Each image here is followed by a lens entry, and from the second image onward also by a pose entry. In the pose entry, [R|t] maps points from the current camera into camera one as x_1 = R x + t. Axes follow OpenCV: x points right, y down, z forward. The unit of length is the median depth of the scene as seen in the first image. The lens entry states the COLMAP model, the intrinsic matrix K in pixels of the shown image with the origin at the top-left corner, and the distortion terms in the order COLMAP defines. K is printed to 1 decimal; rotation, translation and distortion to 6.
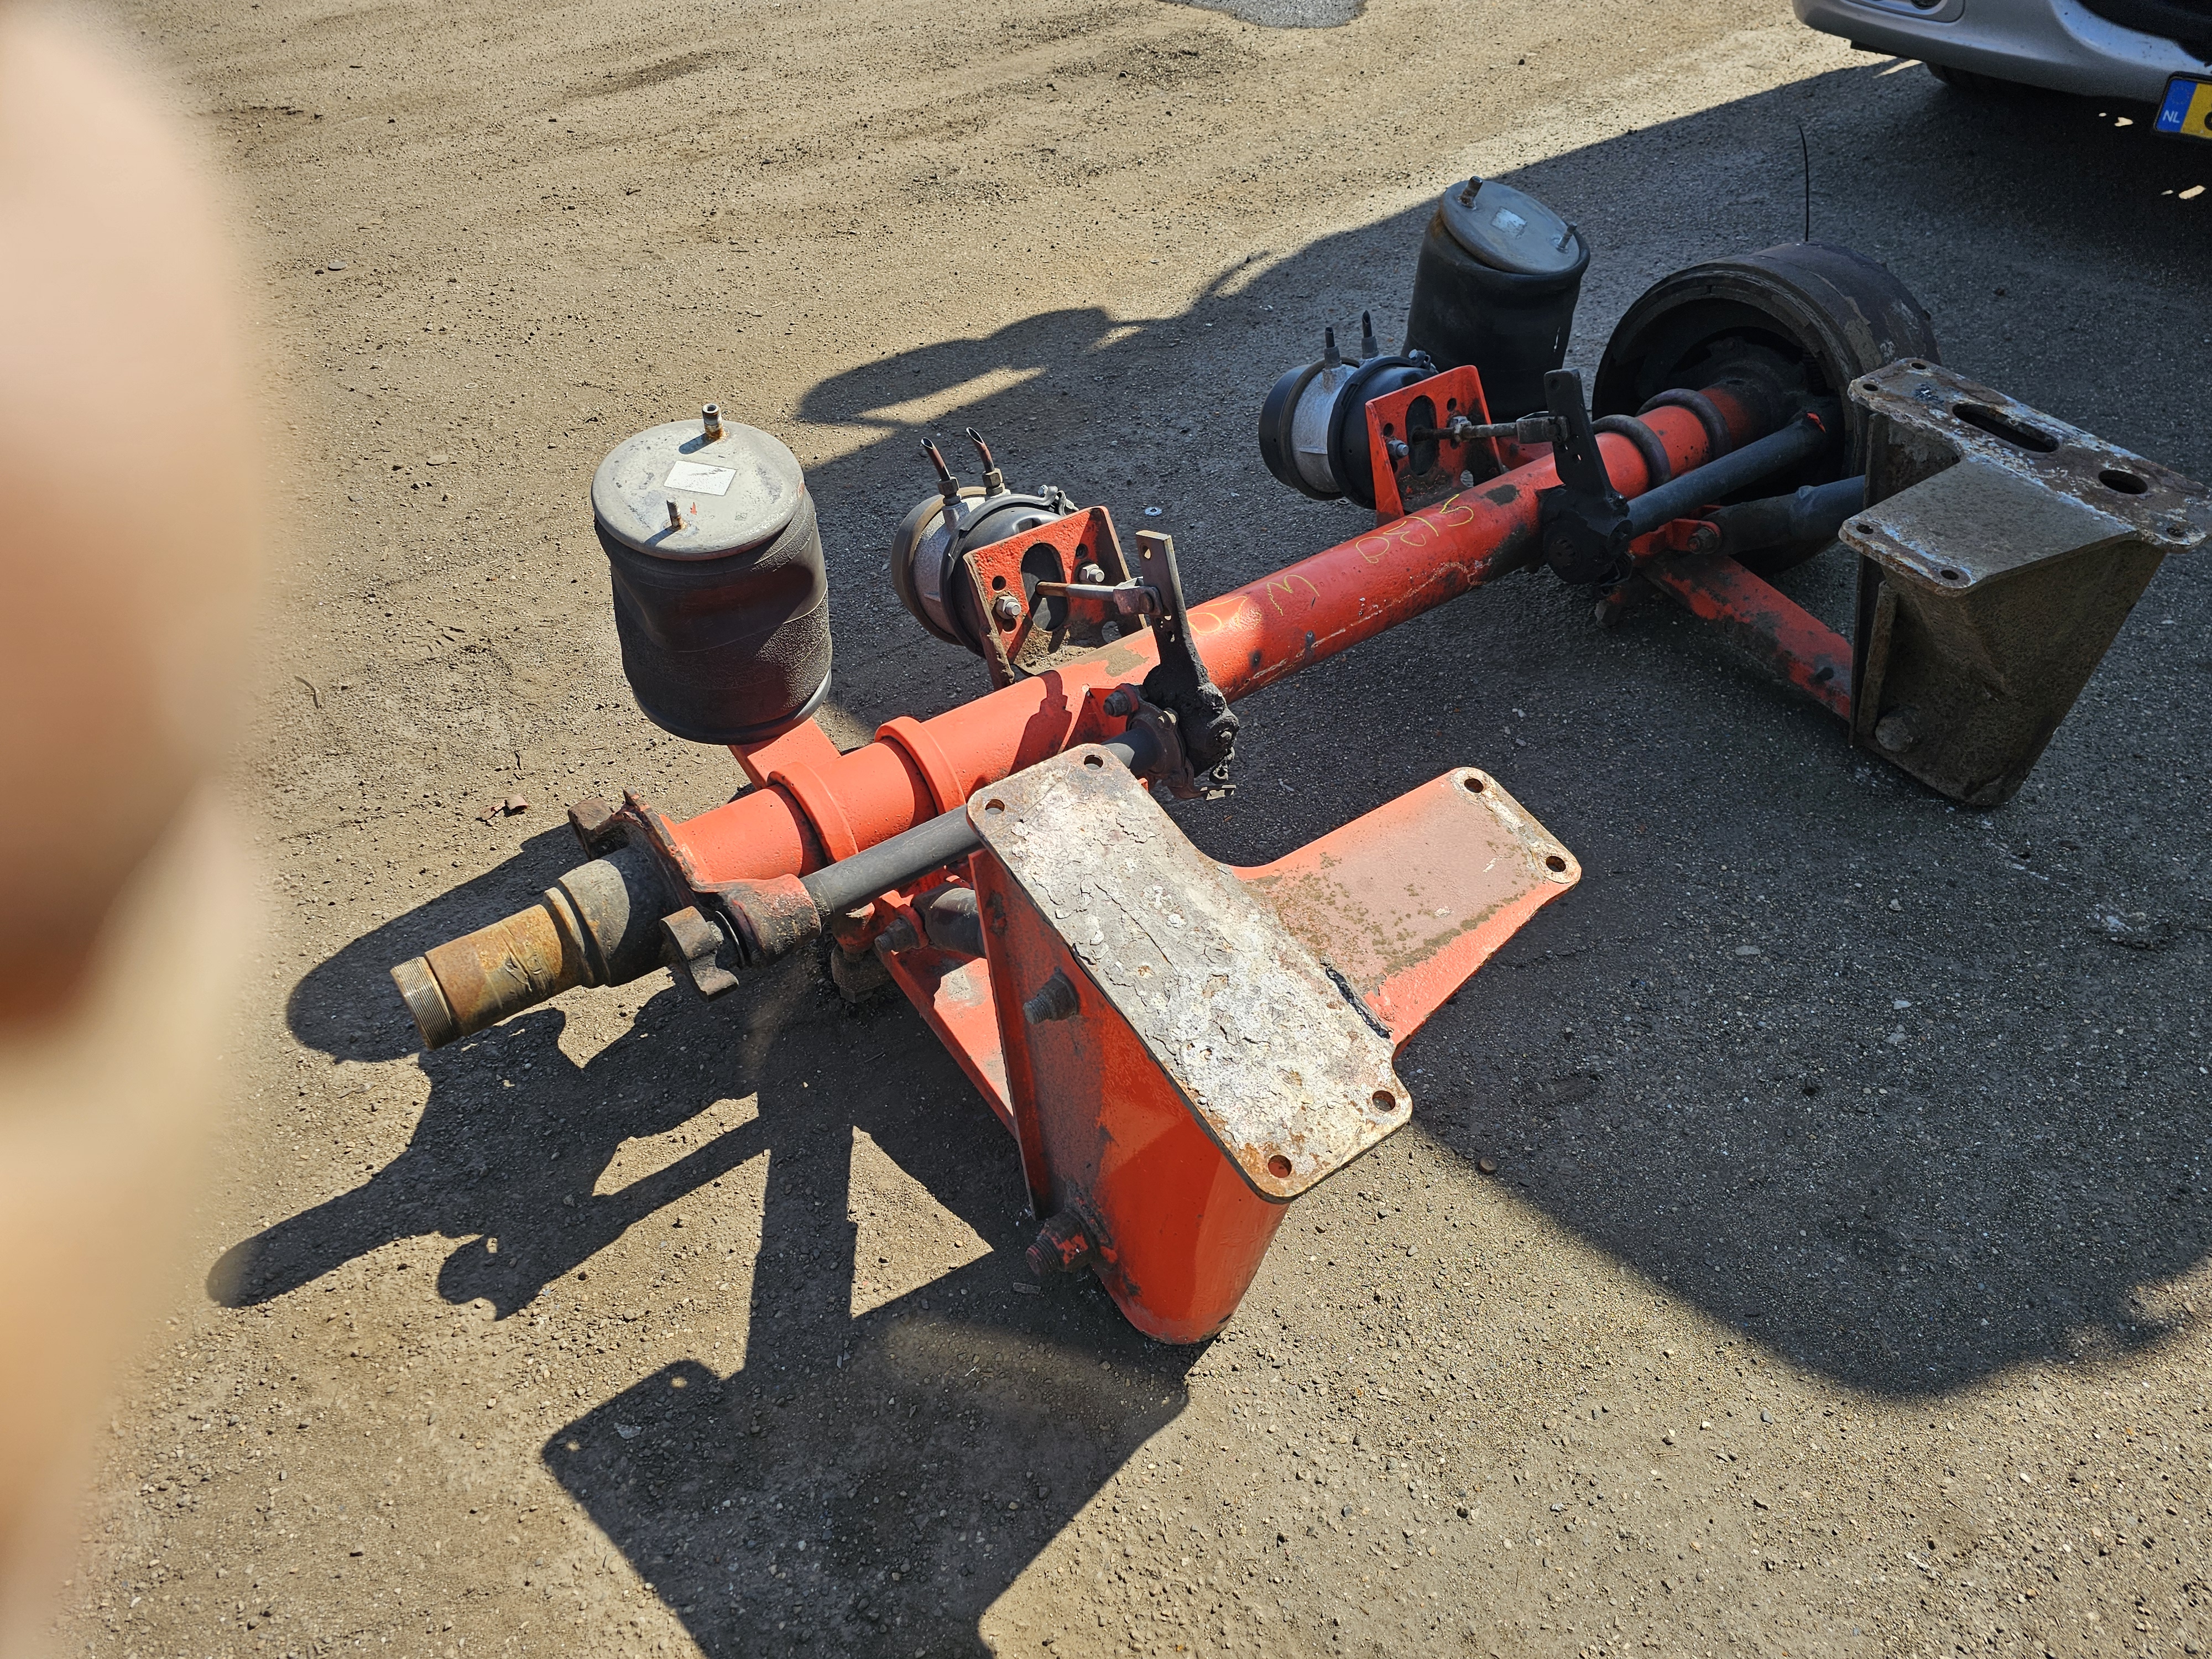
lens RADIAL K [[1502.4, 0, 1106.0], [0, 1502.4, 829.5], [0, 0, 1]] dist [-0.002753, -0.000257]
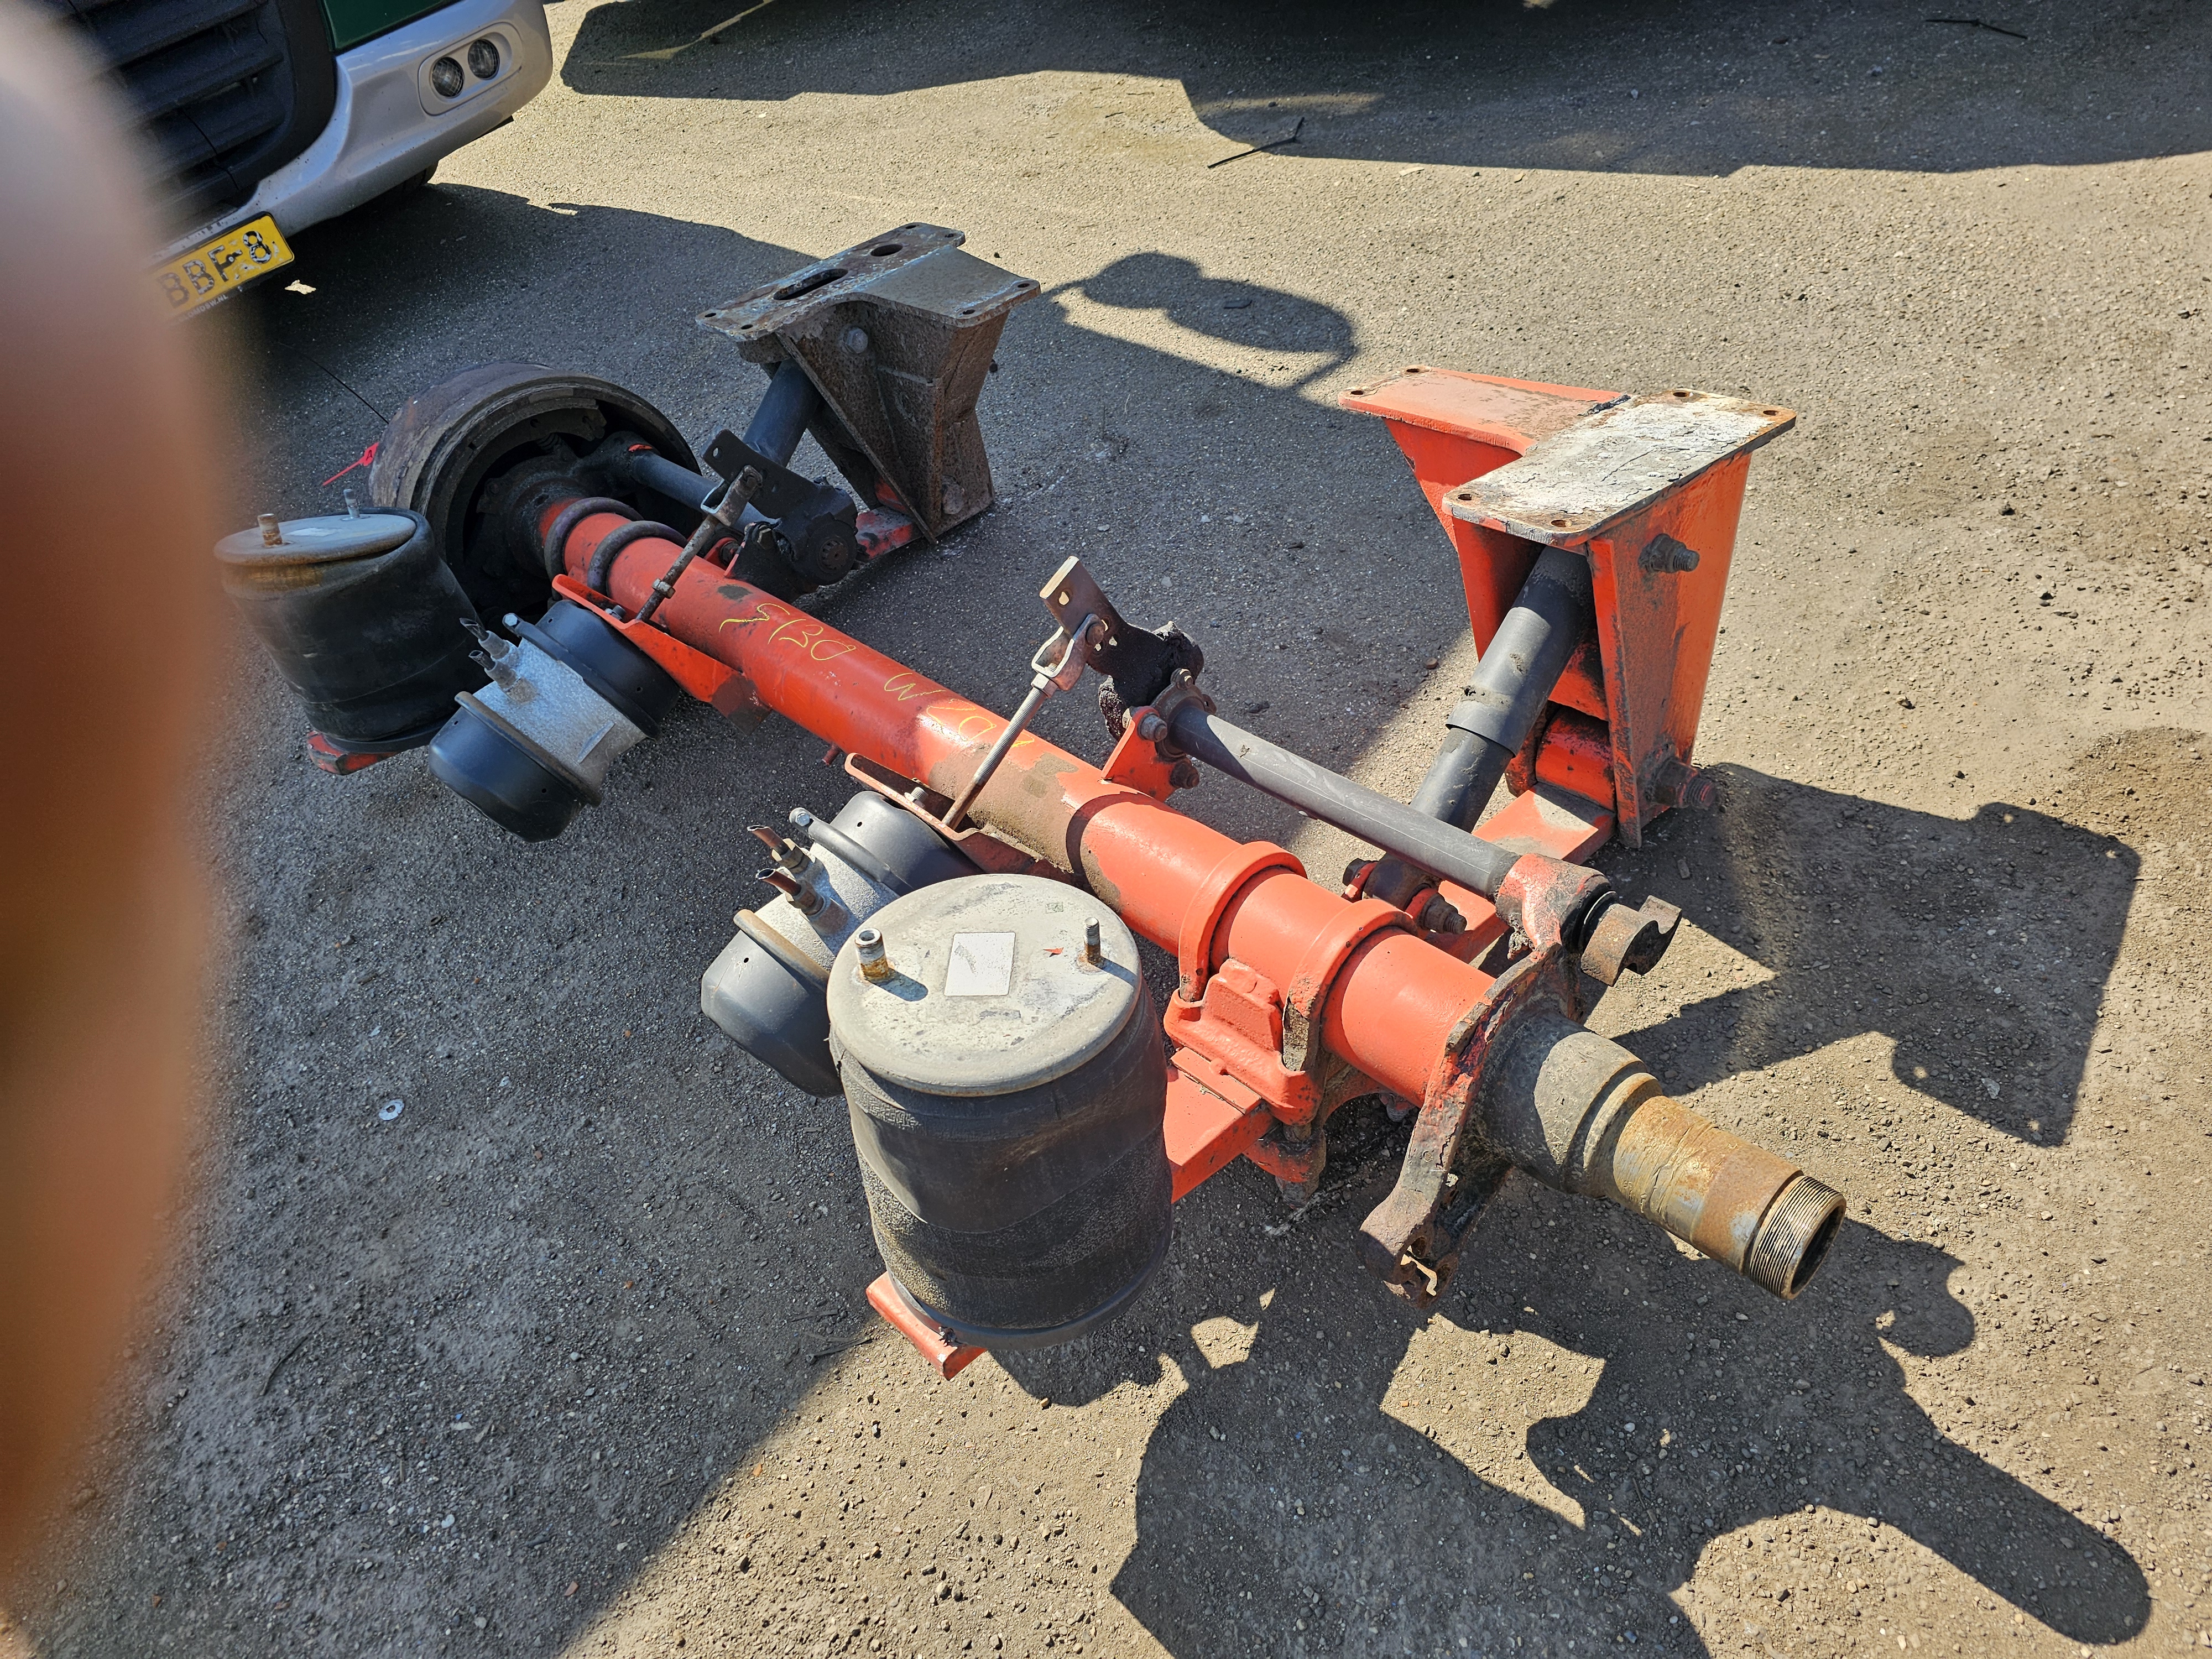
lens RADIAL K [[1523.6, 0, 1106.0], [0, 1523.6, 829.5], [0, 0, 1]] dist [-0.004052, -0.005070]
pose [[-0.138171, -0.635916, 0.759289, -0.822225], [0.804596, 0.374971, 0.460459, -0.573773], [-0.577524, 0.674543, 0.459845, 0.673250]]
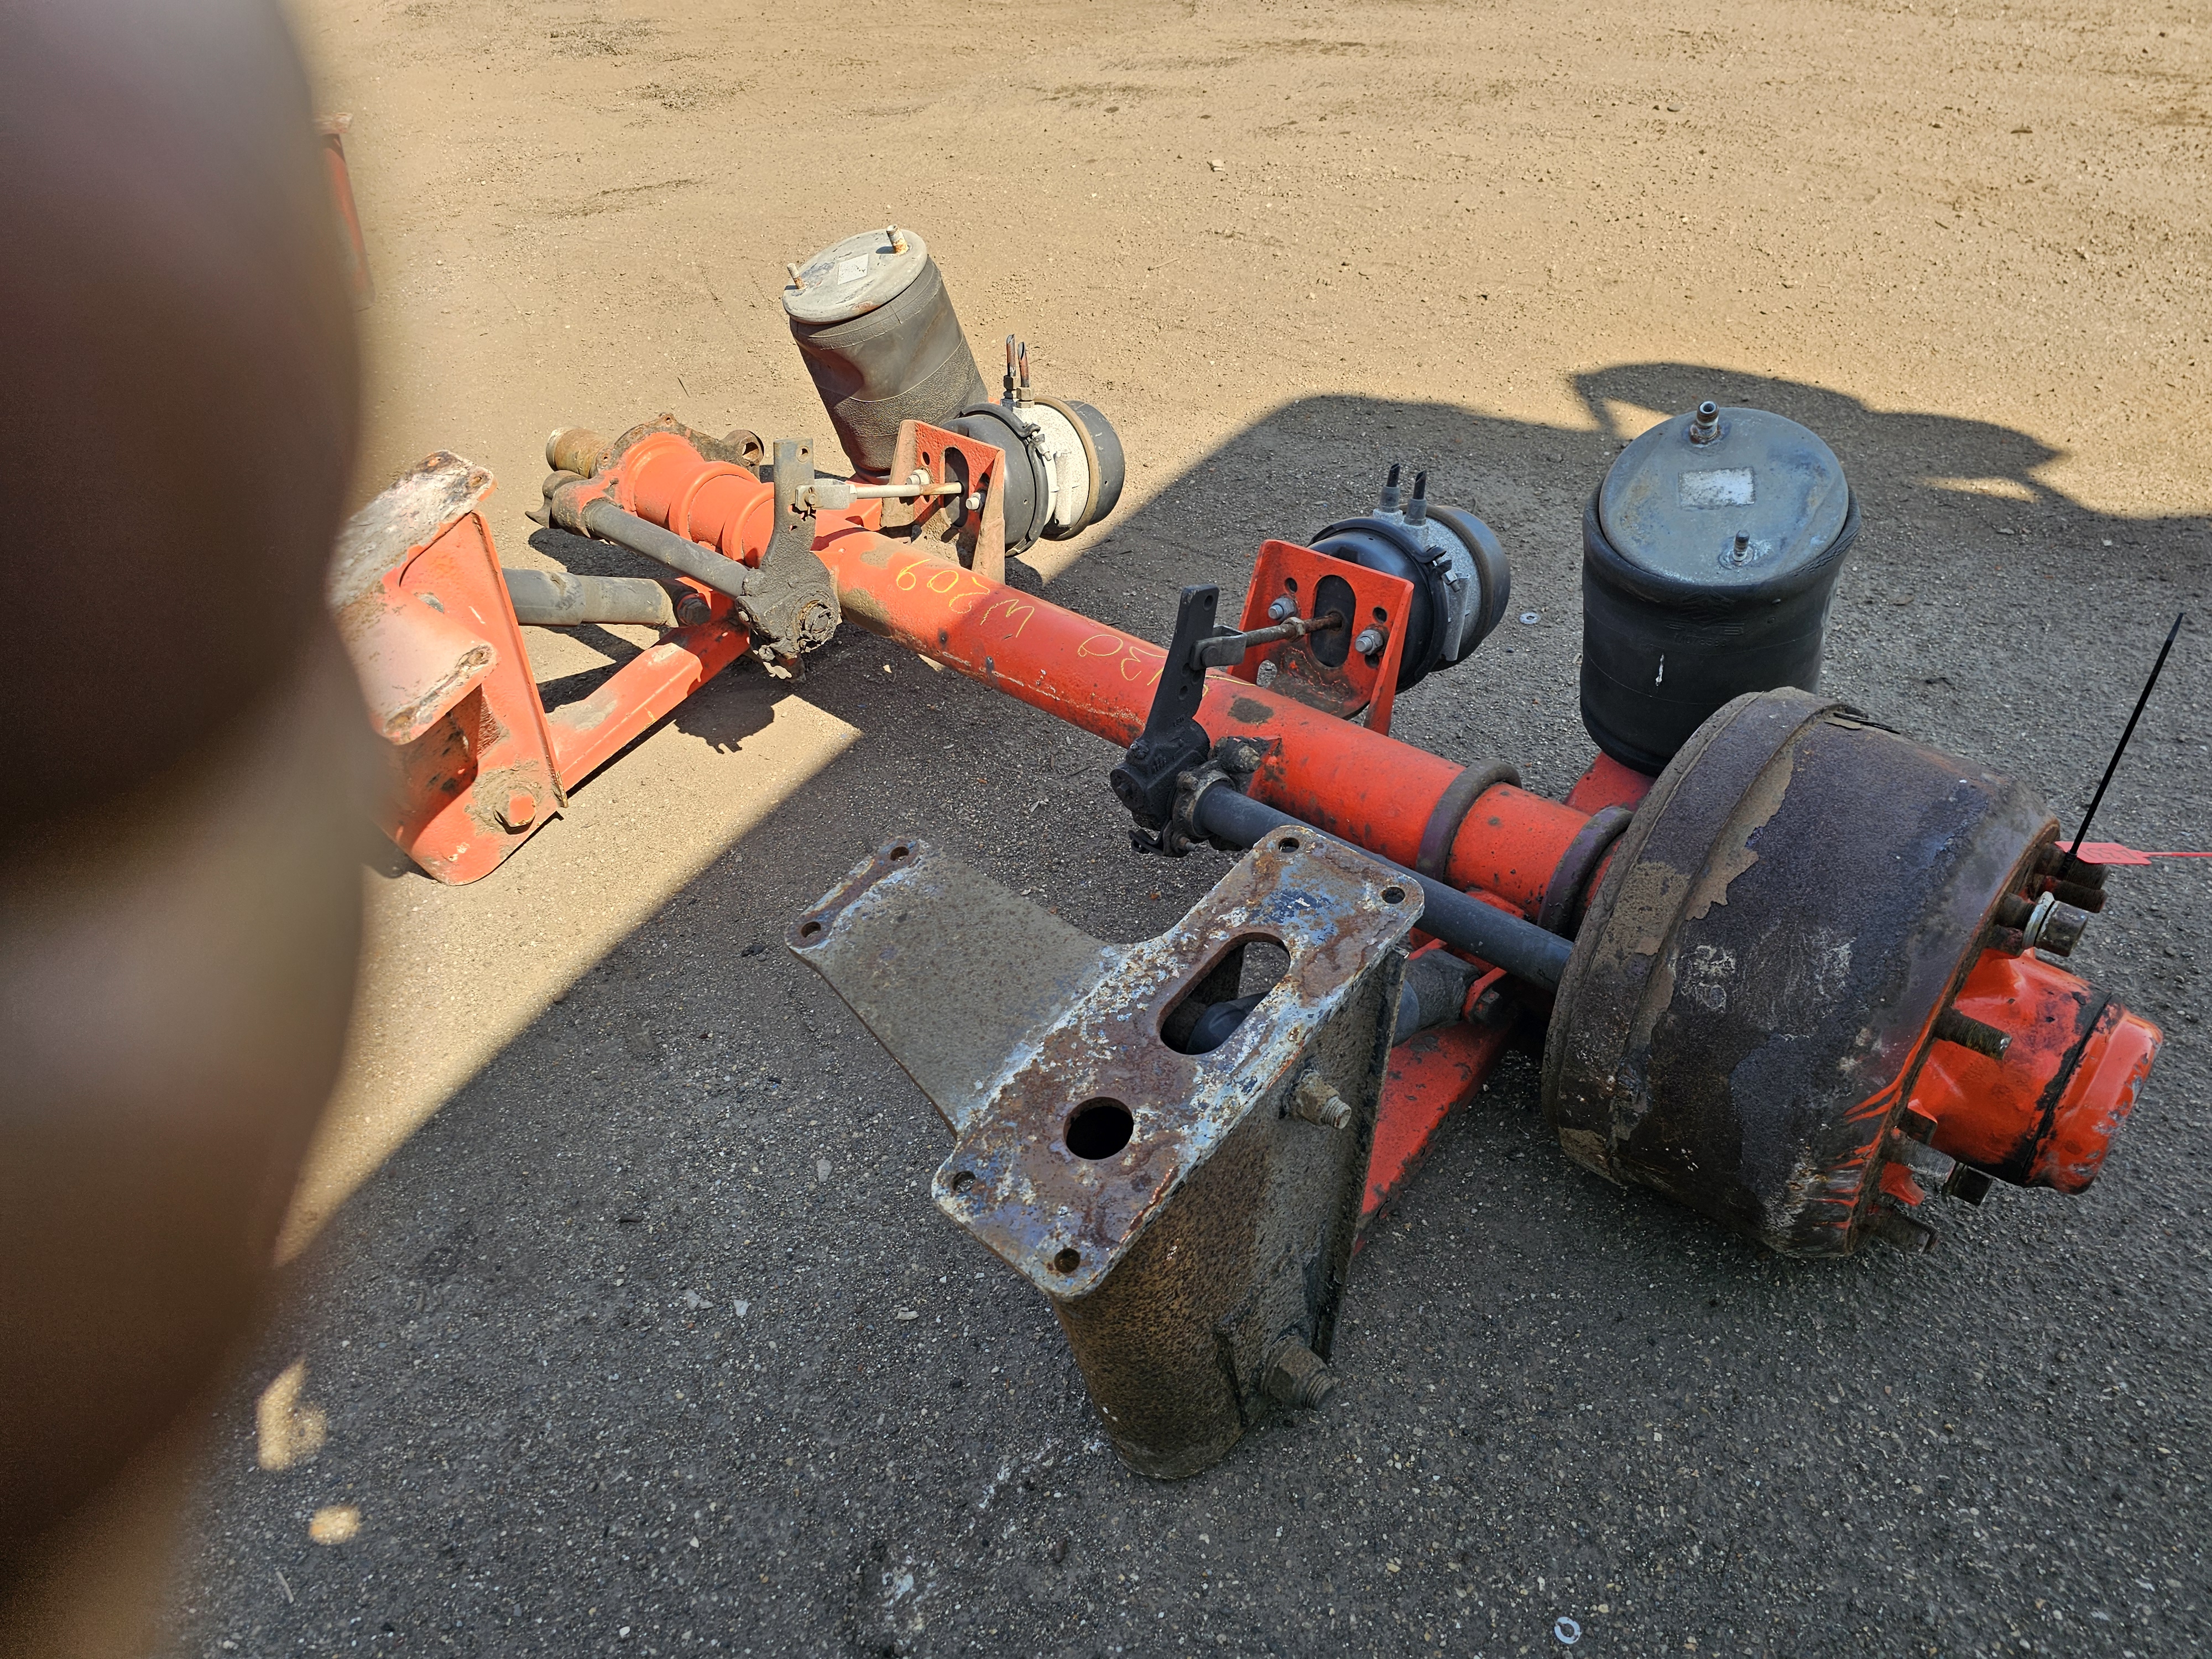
lens RADIAL K [[1517.3, 0, 1106.0], [0, 1517.3, 829.5], [0, 0, 1]] dist [0.028328, -0.001802]
pose [[0.216701, 0.647682, -0.730445, 1.181779], [-0.550031, 0.699163, 0.456767, -0.678098], [0.806540, 0.302785, 0.507754, 0.722971]]
